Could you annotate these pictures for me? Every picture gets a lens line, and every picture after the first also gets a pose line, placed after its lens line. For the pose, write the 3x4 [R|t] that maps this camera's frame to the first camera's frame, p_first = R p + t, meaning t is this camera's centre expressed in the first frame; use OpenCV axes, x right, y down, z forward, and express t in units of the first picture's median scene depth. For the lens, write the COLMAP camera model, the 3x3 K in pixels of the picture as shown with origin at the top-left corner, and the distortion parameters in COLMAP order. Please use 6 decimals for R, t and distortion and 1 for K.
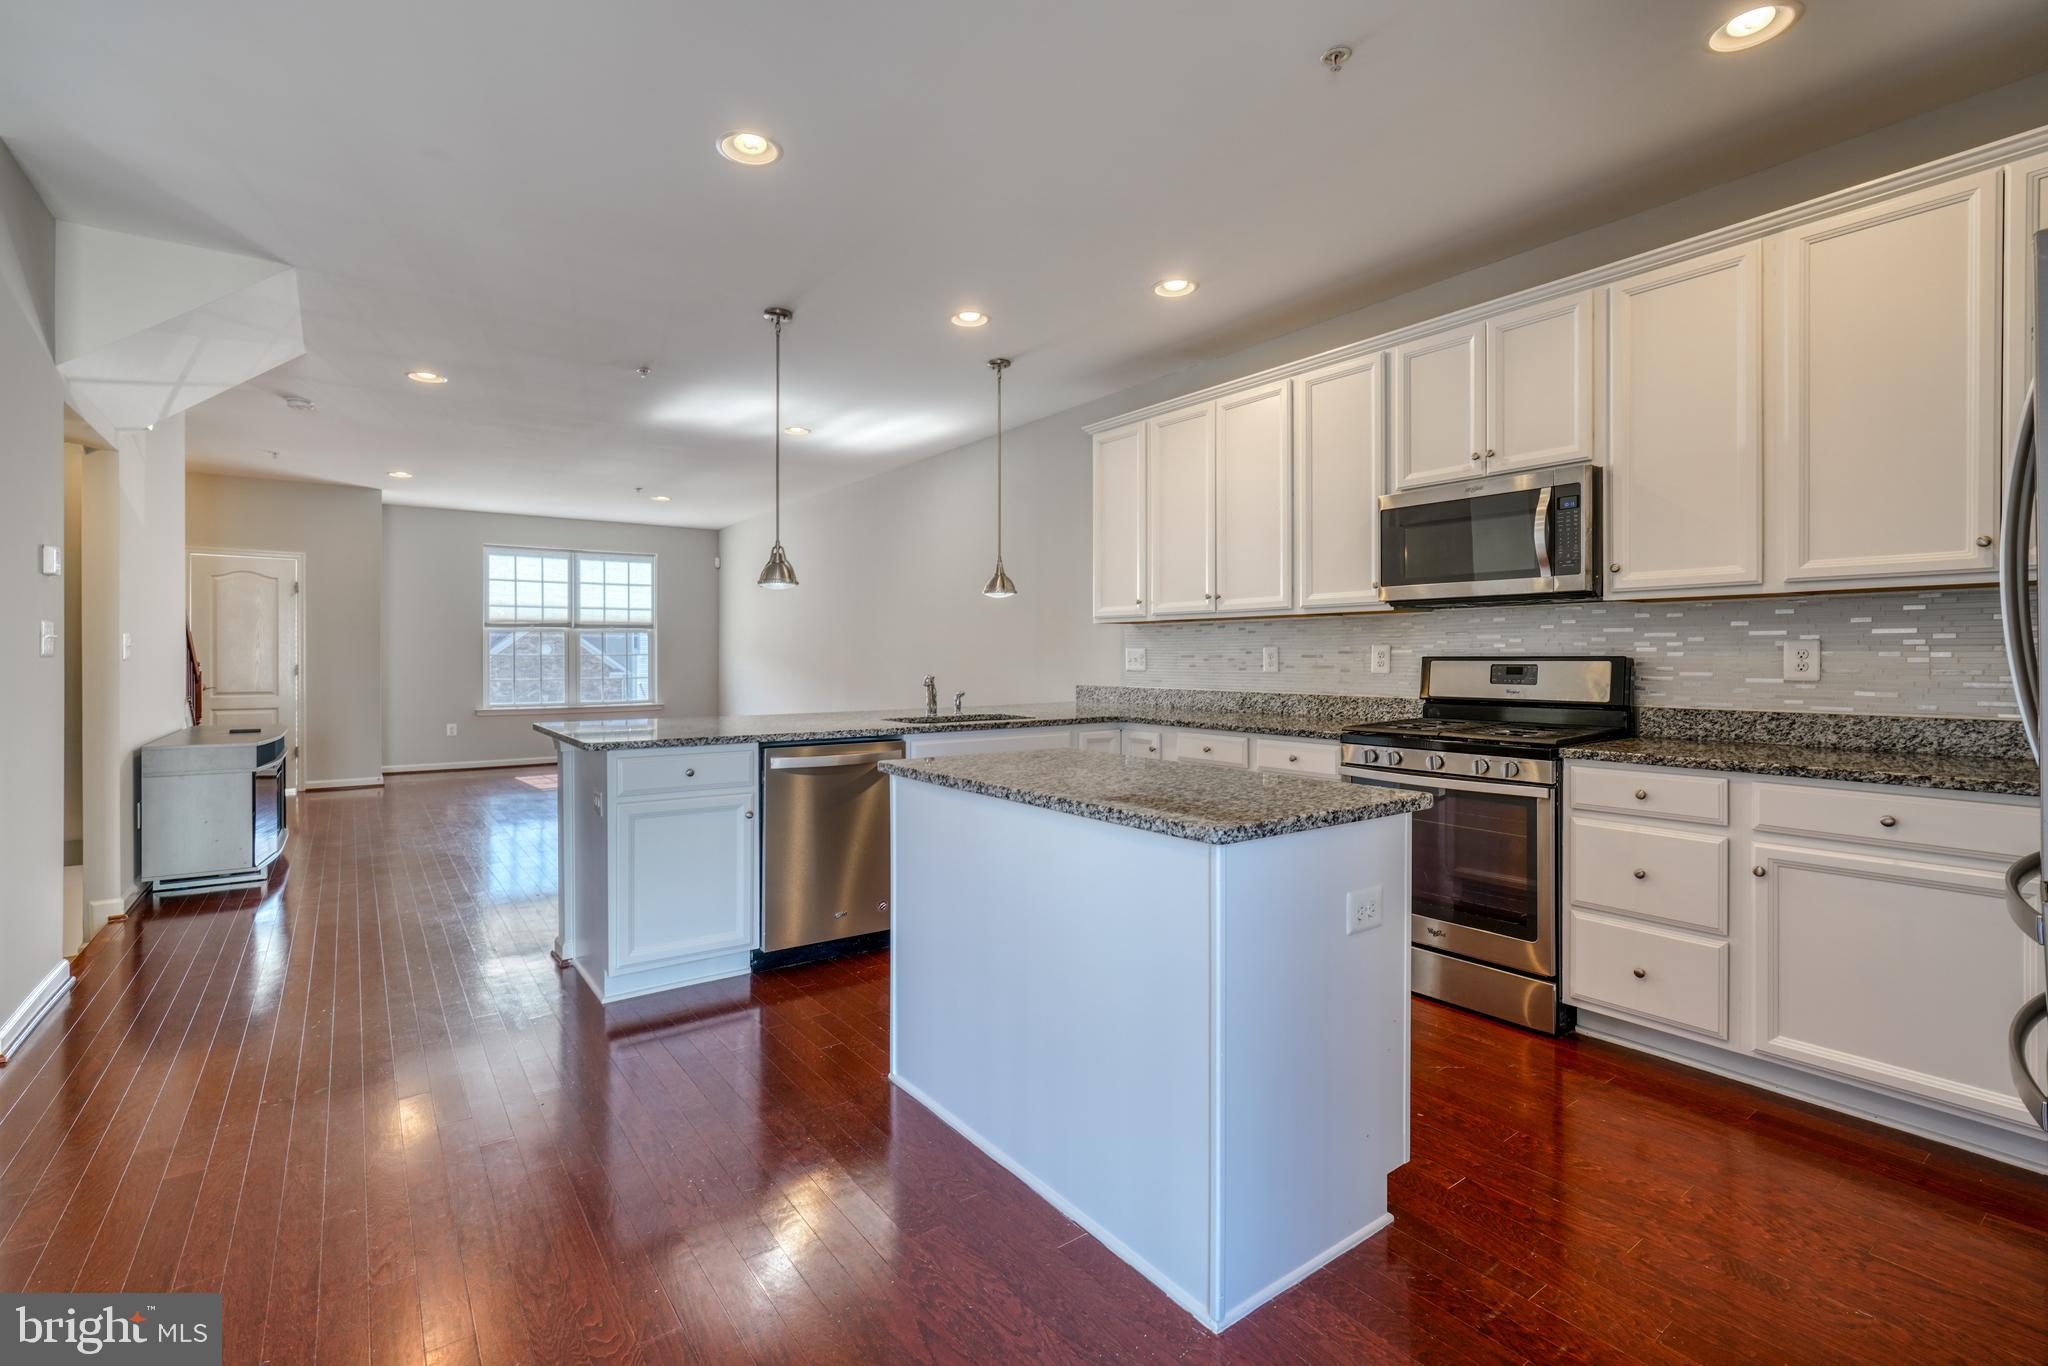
lens RADIAL K [[917.6, 0, 1017.7], [0, 917.6, 668.4], [0, 0, 1]] dist [-0.017281, 0.000755]
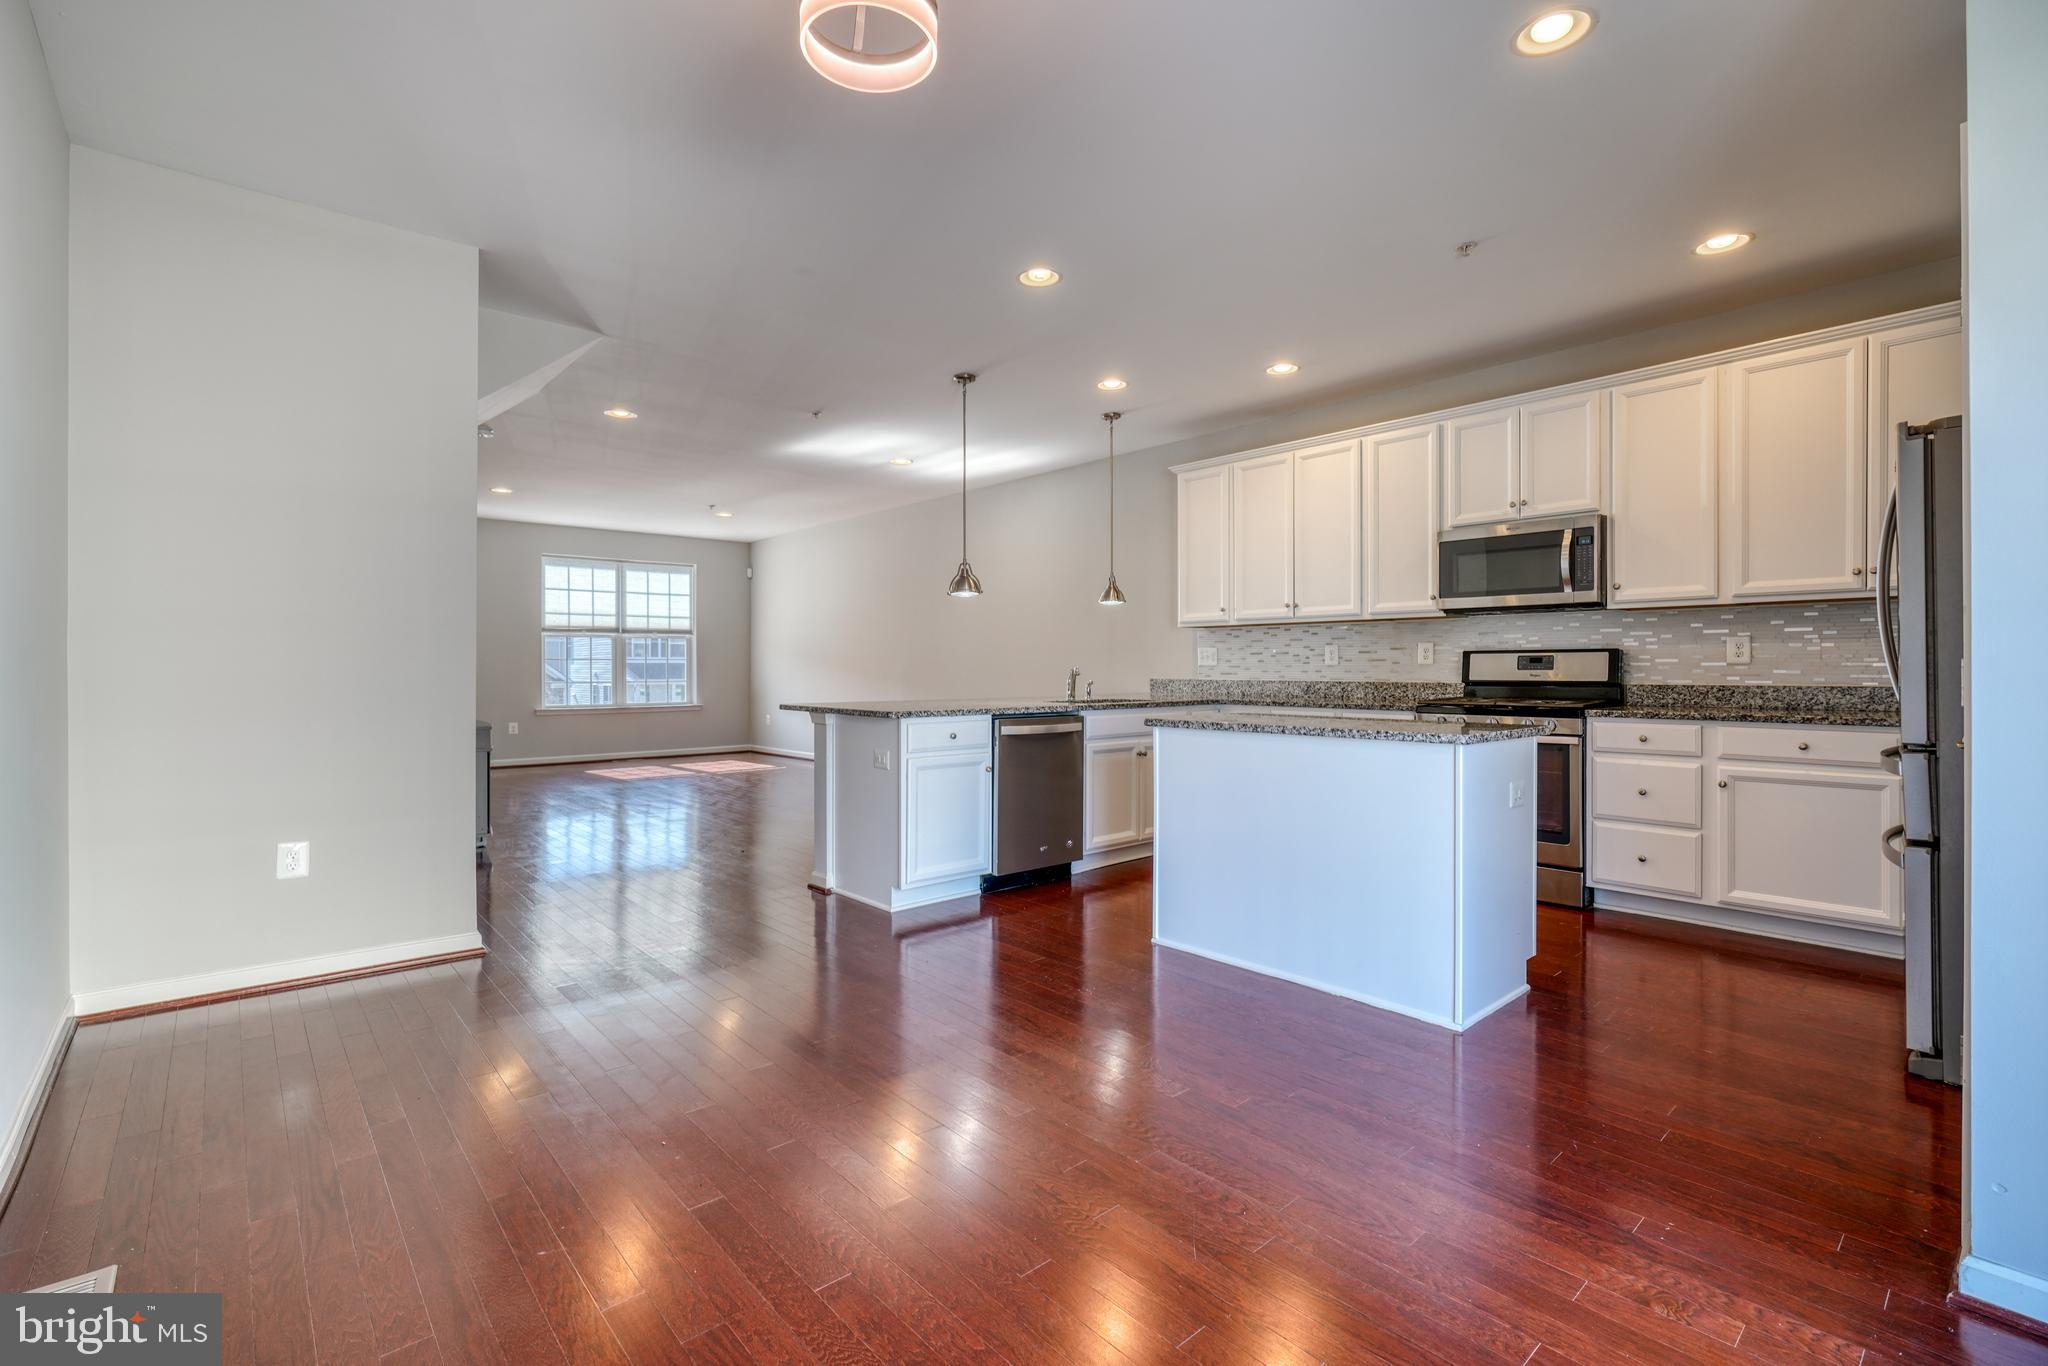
lens RADIAL K [[911.0, 0, 1010.6], [0, 911.0, 682.5], [0, 0, 1]] dist [-0.023936, 0.000066]
pose [[0.996461, -0.002312, 0.084019, -0.374182], [0.002076, 0.999994, 0.002888, 0.032232], [-0.084025, -0.002703, 0.996460, -0.302604]]
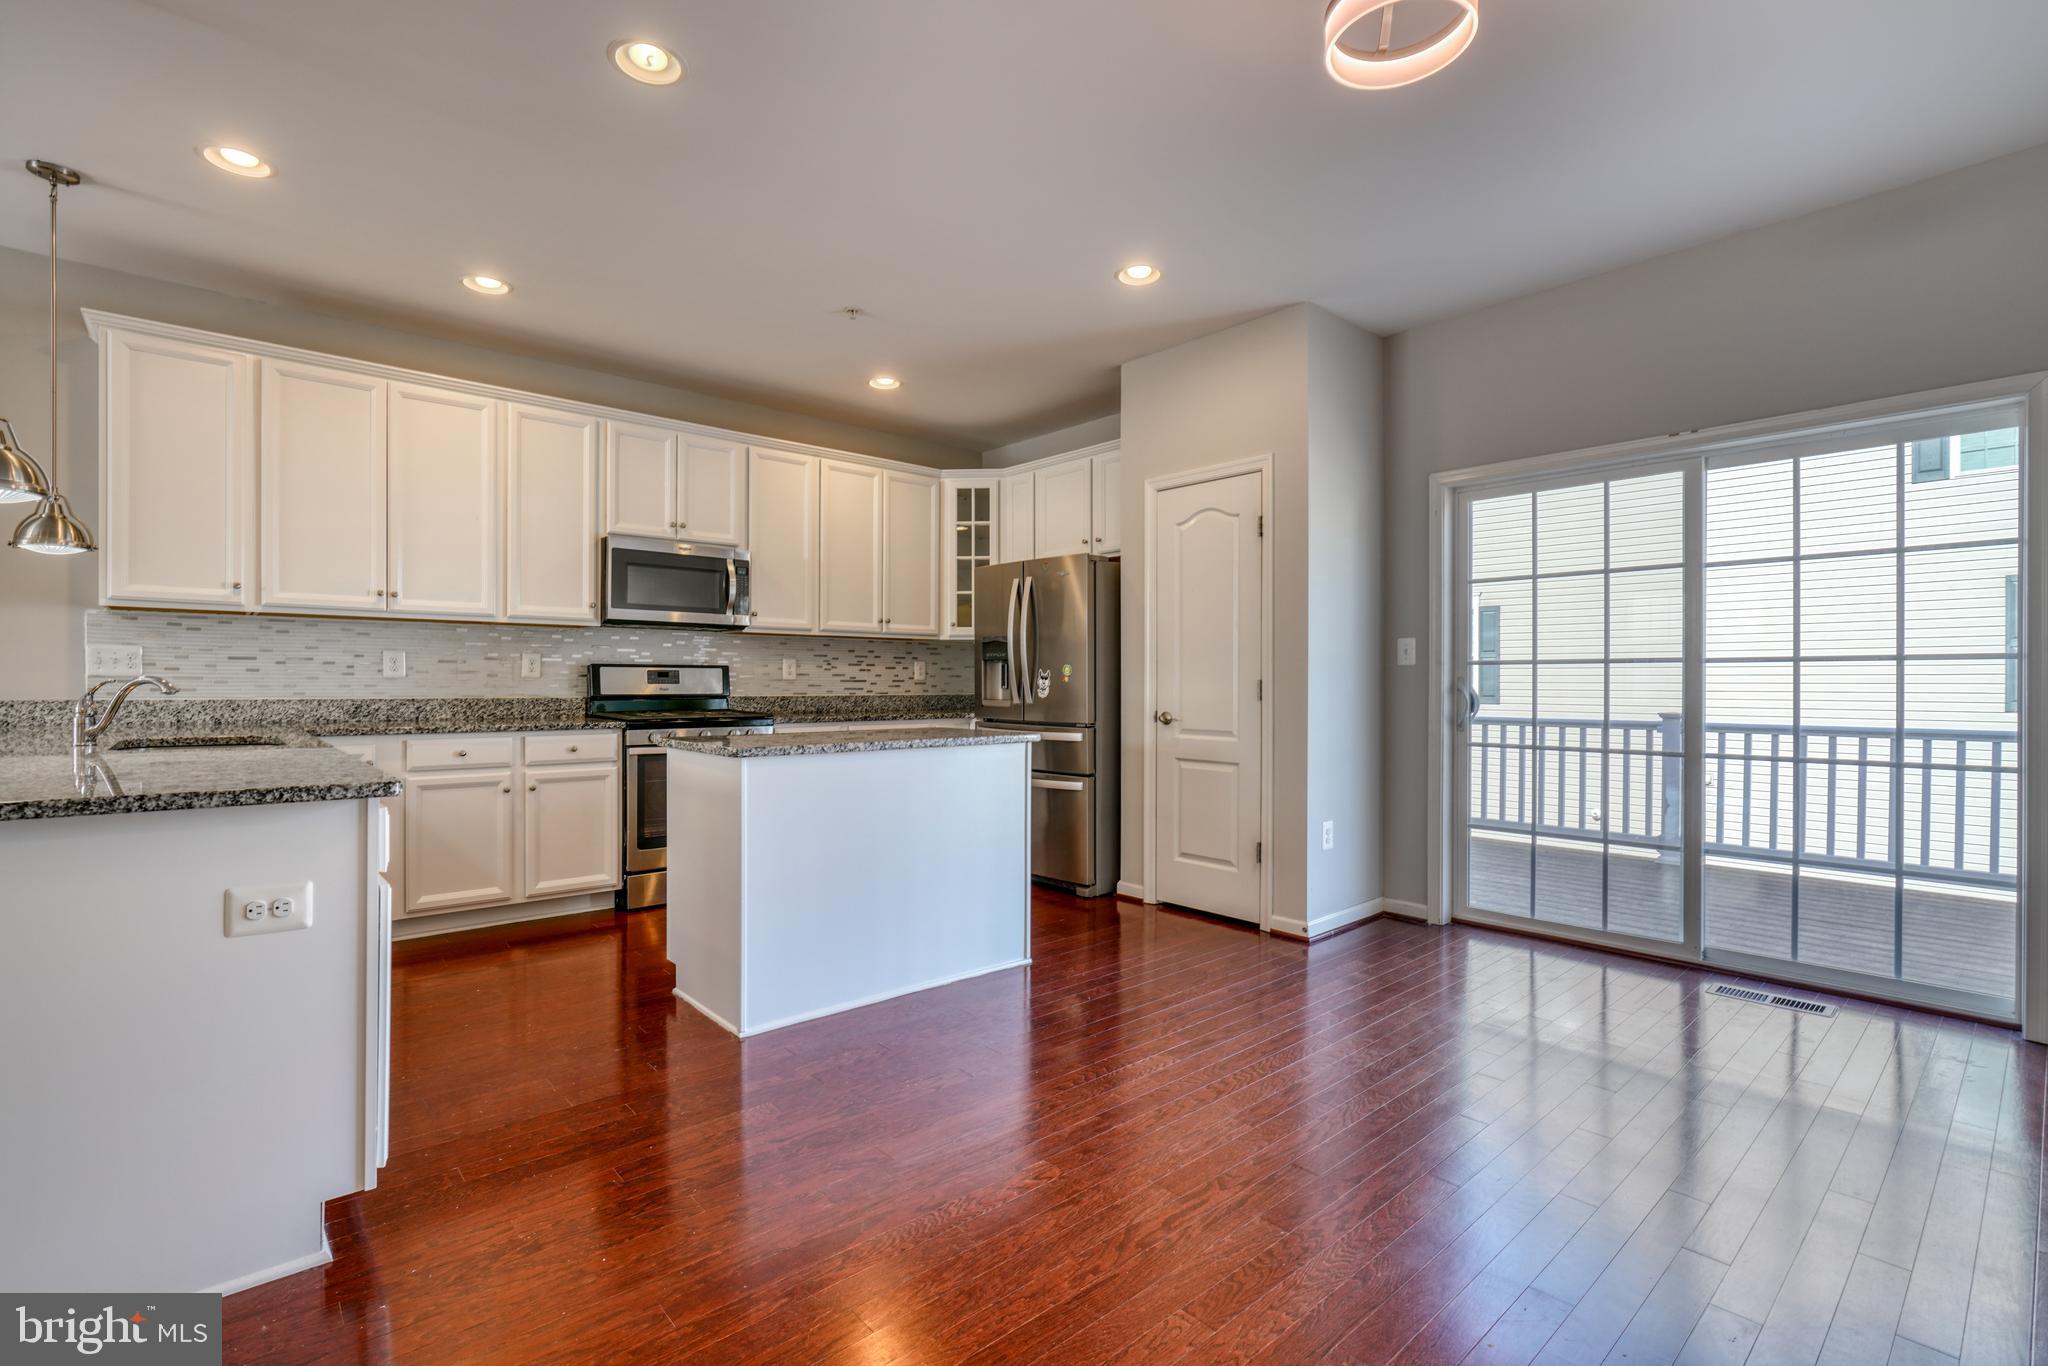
lens RADIAL K [[911.0, 0, 1010.6], [0, 911.0, 682.5], [0, 0, 1]] dist [-0.023936, 0.000066]
pose [[-0.092923, 0.001691, 0.995672, -0.972715], [0.008761, 0.999961, -0.000881, 0.021837], [-0.995635, 0.008641, -0.092934, 0.609322]]
